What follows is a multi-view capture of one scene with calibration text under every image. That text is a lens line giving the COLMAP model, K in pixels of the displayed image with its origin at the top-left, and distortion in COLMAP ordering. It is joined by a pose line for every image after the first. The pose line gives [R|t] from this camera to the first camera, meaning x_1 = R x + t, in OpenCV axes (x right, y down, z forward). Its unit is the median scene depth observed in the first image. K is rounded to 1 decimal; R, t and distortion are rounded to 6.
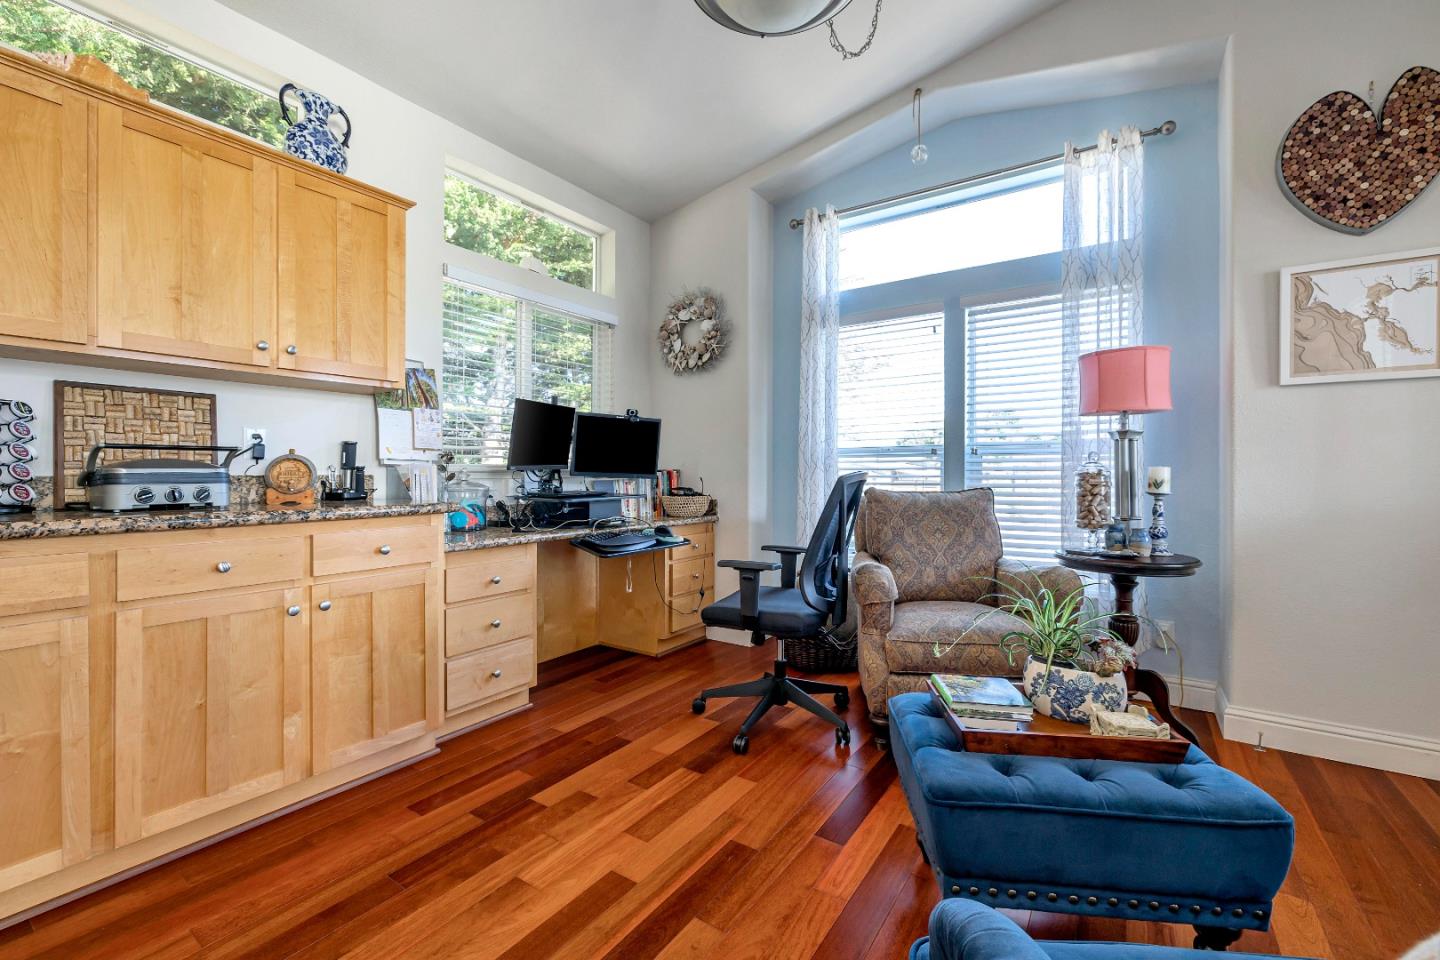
lens RADIAL K [[602.0, 0, 714.2], [0, 602.0, 472.5], [0, 0, 1]] dist [-0.002621, -0.000159]
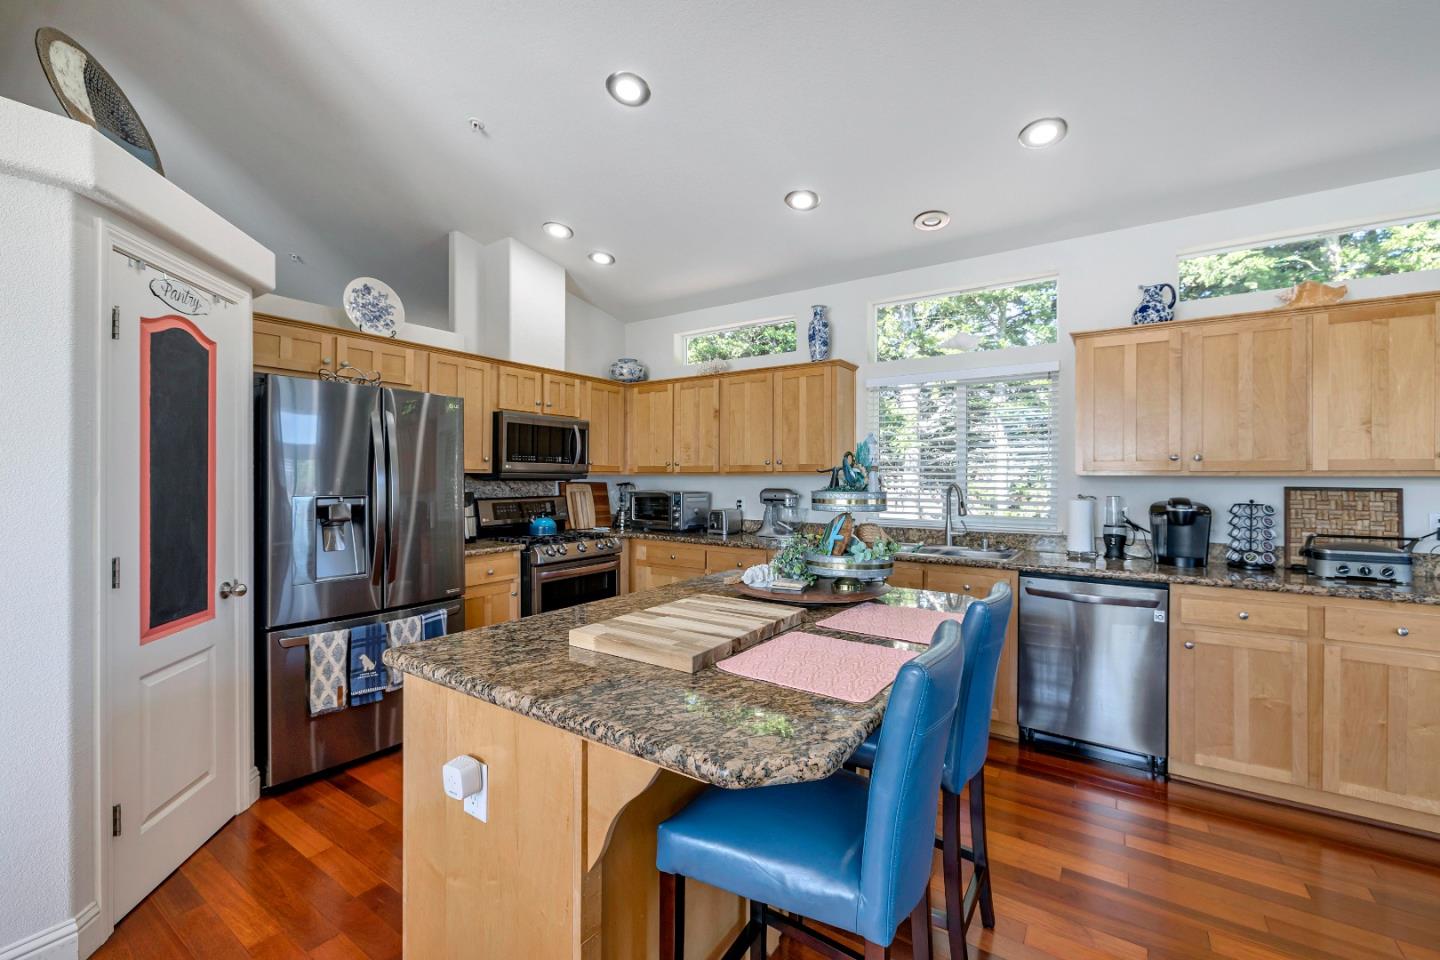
lens RADIAL K [[602.0, 0, 714.2], [0, 602.0, 472.5], [0, 0, 1]] dist [-0.002621, -0.000159]
pose [[0.001702, 0.002409, -0.999996, 0.450199], [-0.002145, 0.999995, 0.002405, -0.168994], [0.999996, 0.002141, 0.001707, -0.472128]]
